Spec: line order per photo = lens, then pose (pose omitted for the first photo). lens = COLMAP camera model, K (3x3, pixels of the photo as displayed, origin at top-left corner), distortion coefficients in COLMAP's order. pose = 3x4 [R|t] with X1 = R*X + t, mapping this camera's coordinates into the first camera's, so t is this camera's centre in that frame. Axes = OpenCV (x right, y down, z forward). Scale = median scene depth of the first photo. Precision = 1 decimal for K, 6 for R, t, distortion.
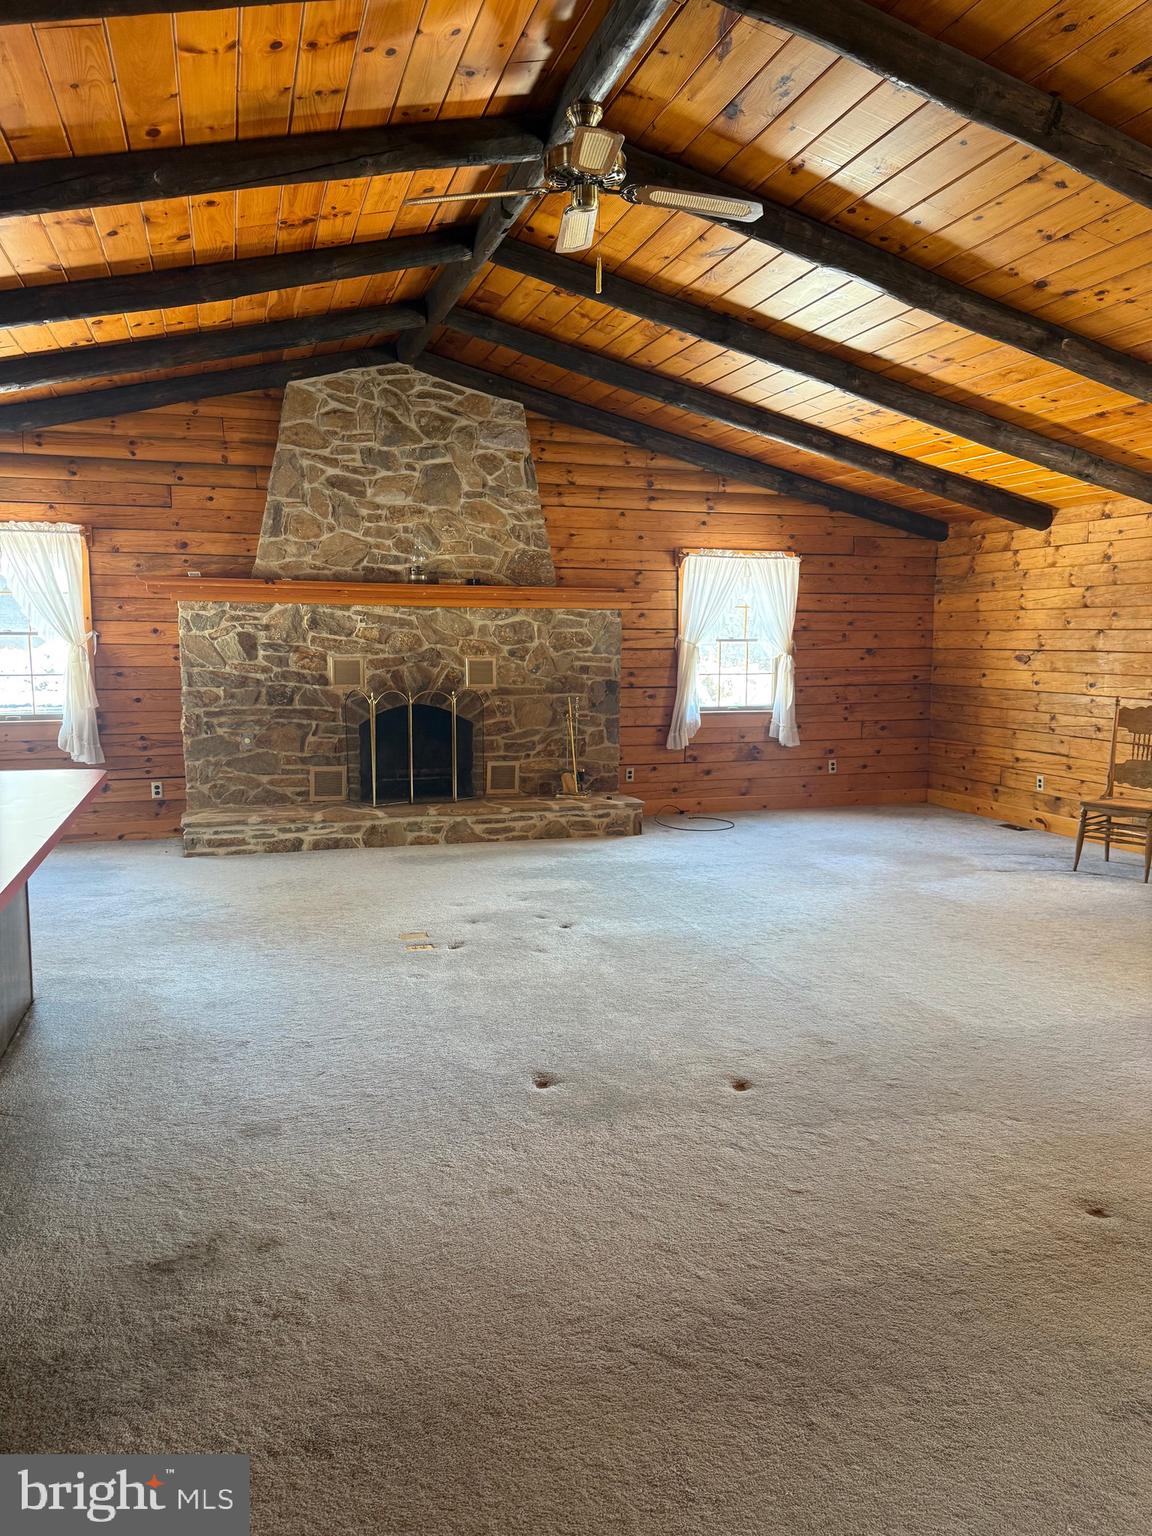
lens RADIAL K [[1074.6, 0, 582.6], [0, 1074.6, 766.8], [0, 0, 1]] dist [0.099964, -0.131072]
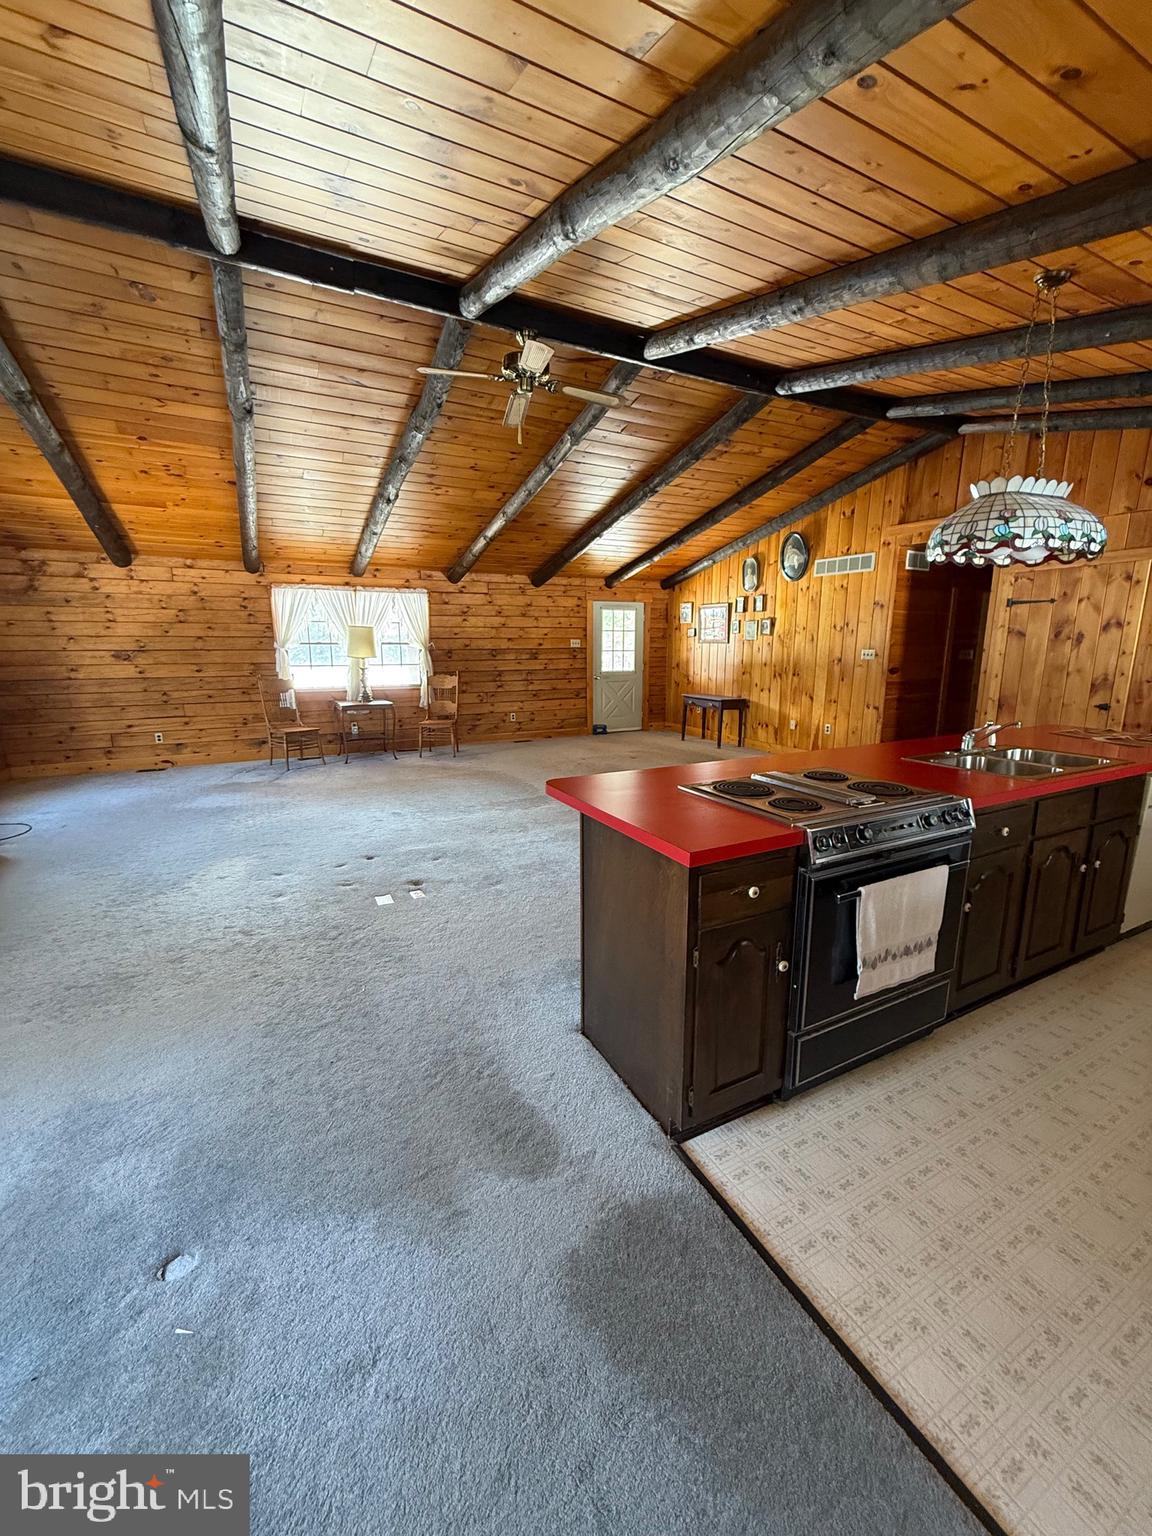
lens RADIAL K [[609.6, 0, 578.0], [0, 609.6, 762.6], [0, 0, 1]] dist [-0.001819, 0.000895]
pose [[-0.161890, -0.195055, 0.967339, -0.541162], [0.116890, 0.969578, 0.215069, -0.070966], [-0.979861, 0.147890, -0.134165, 0.577415]]
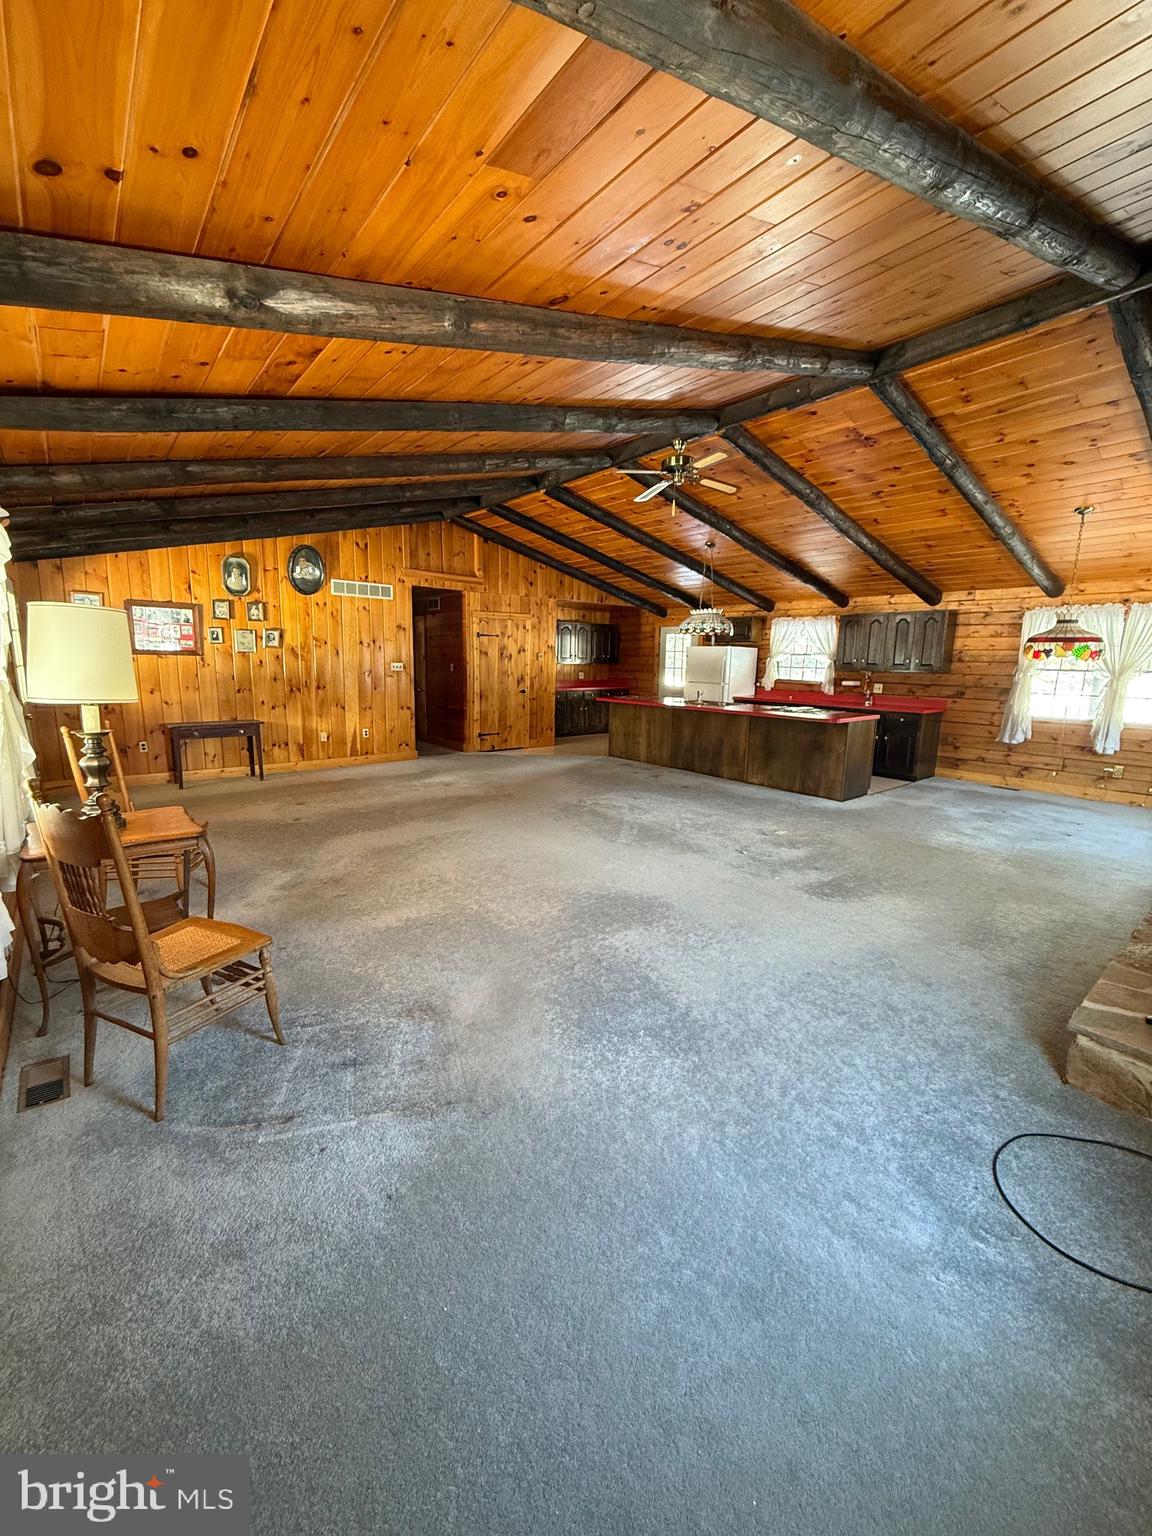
lens RADIAL K [[609.6, 0, 576.3], [0, 609.6, 763.2], [0, 0, 1]] dist [-0.001819, 0.000895]
pose [[-0.930132, 0.041068, -0.364922, 0.367491], [-0.066319, 0.958602, 0.276918, -0.142219], [0.361188, 0.281771, -0.888903, 1.158732]]
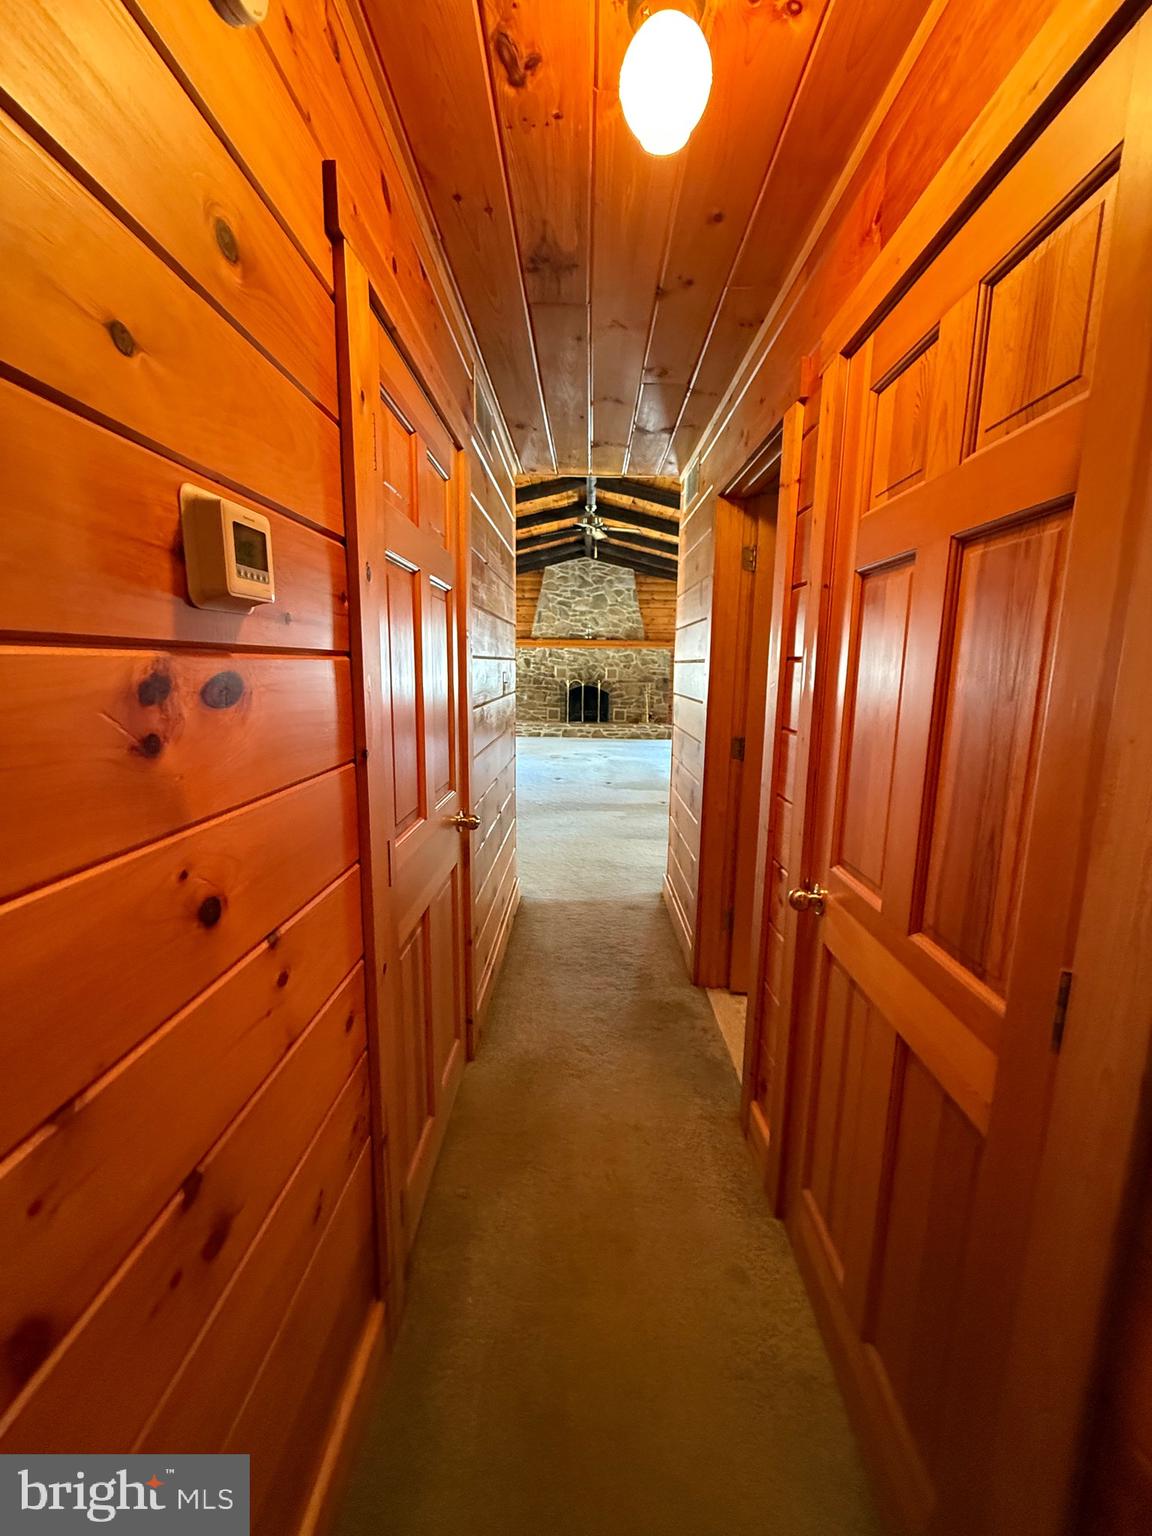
lens RADIAL K [[609.6, 0, 572.0], [0, 609.6, 765.0], [0, 0, 1]] dist [-0.001819, 0.000895]
pose [[0.943663, 0.061887, -0.325071, 0.312835], [-0.047075, 0.997471, 0.053241, 0.058645], [0.327543, -0.034939, 0.944190, -0.433757]]
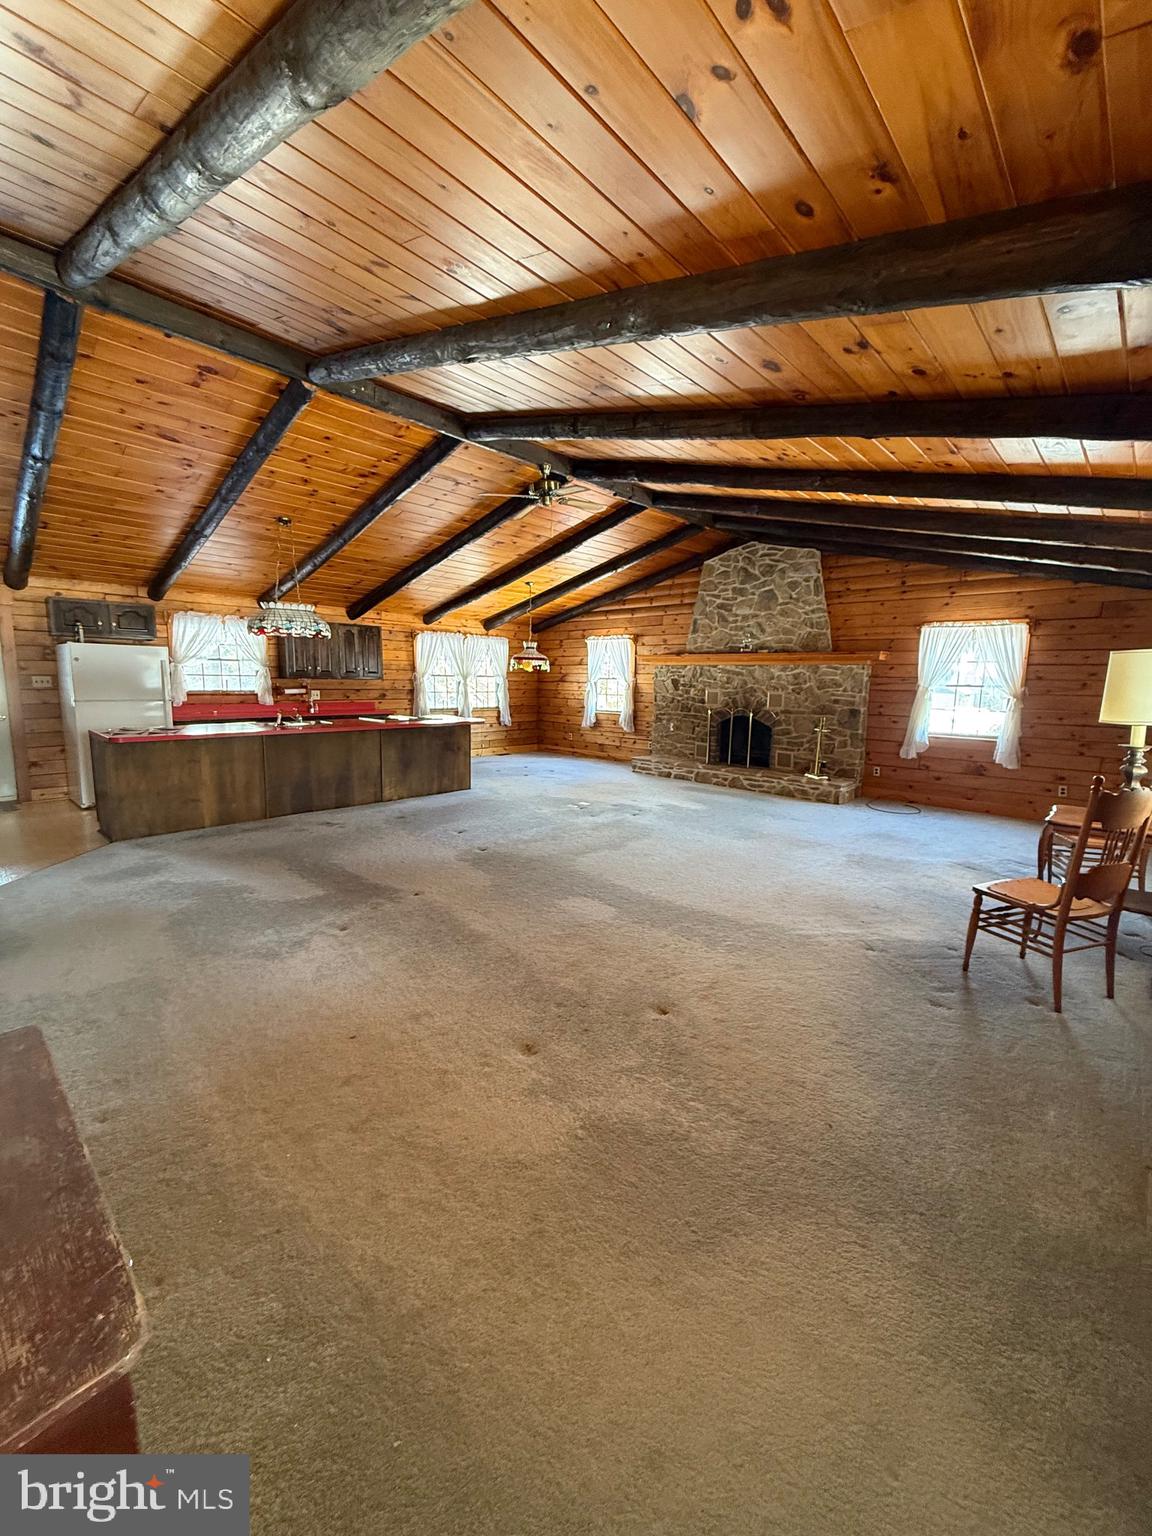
lens RADIAL K [[609.6, 0, 577.3], [0, 609.6, 762.0], [0, 0, 1]] dist [-0.001819, 0.000895]
pose [[0.478483, 0.122921, -0.869451, 0.672592], [-0.120310, 0.989993, 0.073754, -0.021113], [0.869816, 0.069313, 0.488483, 0.214969]]
